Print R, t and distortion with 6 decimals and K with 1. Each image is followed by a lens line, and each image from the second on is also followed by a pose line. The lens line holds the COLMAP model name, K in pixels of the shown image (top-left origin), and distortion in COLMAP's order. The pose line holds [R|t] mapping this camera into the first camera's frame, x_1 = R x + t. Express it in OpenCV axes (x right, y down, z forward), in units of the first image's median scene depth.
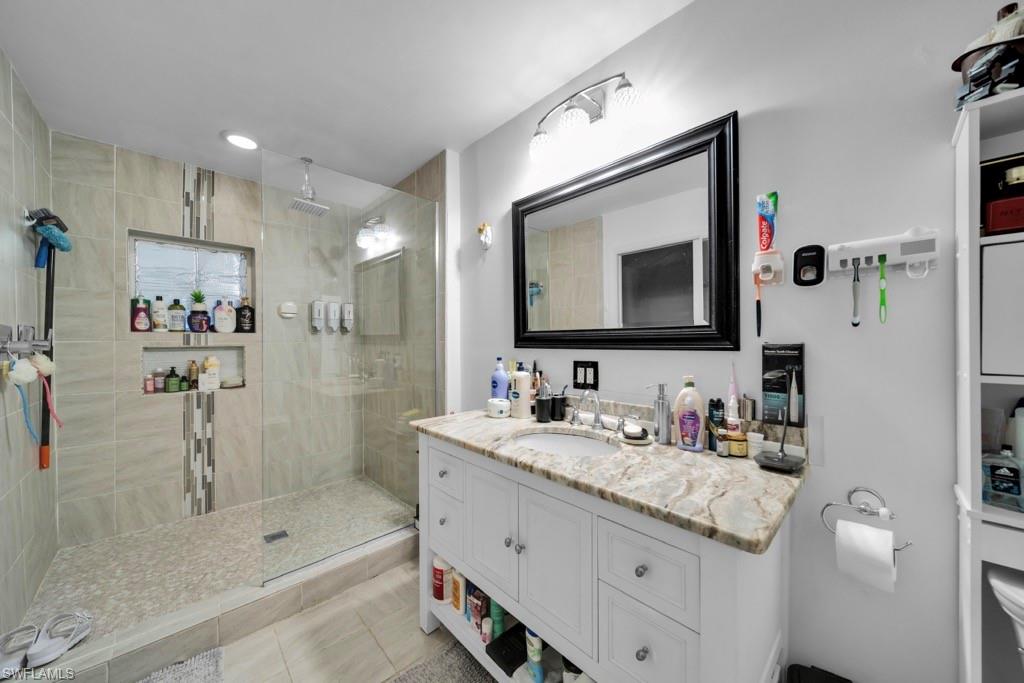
lens RADIAL K [[363.1, 0, 512.0], [0, 363.1, 341.5], [0, 0, 1]] dist [0.011318, -0.000004]
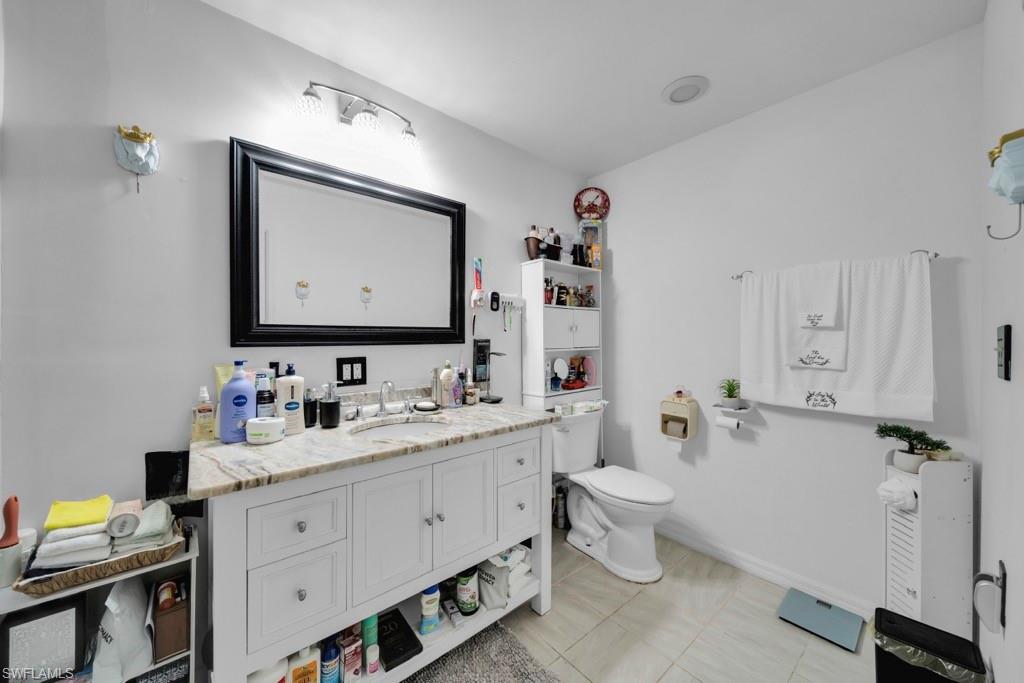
lens RADIAL K [[365.2, 0, 512.0], [0, 365.2, 341.5], [0, 0, 1]] dist [-0.000320, -0.000018]
pose [[0.039116, -0.004838, 0.999223, -0.866831], [0.003159, 0.999984, 0.004718, 0.007324], [-0.999230, 0.002972, 0.039131, 0.567641]]
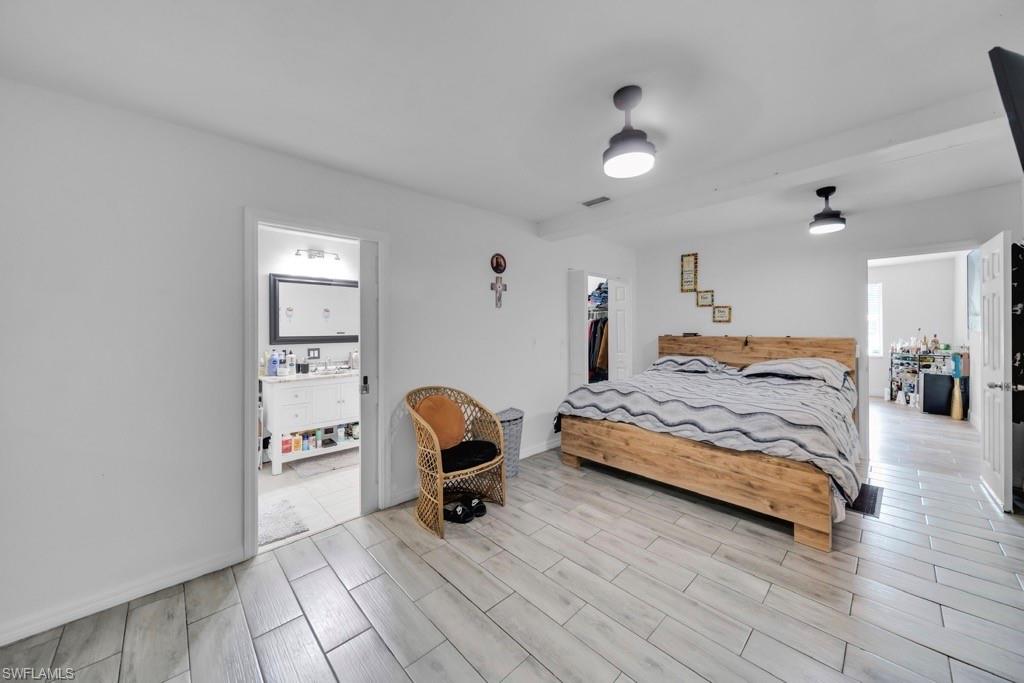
lens RADIAL K [[362.4, 0, 512.9], [0, 362.4, 332.9], [0, 0, 1]] dist [0.000401, -0.000003]
pose [[-0.017558, -0.000412, 0.999846, -2.627664], [0.008623, 0.999963, 0.000563, -0.048465], [-0.999809, 0.008631, -0.017554, -0.404101]]
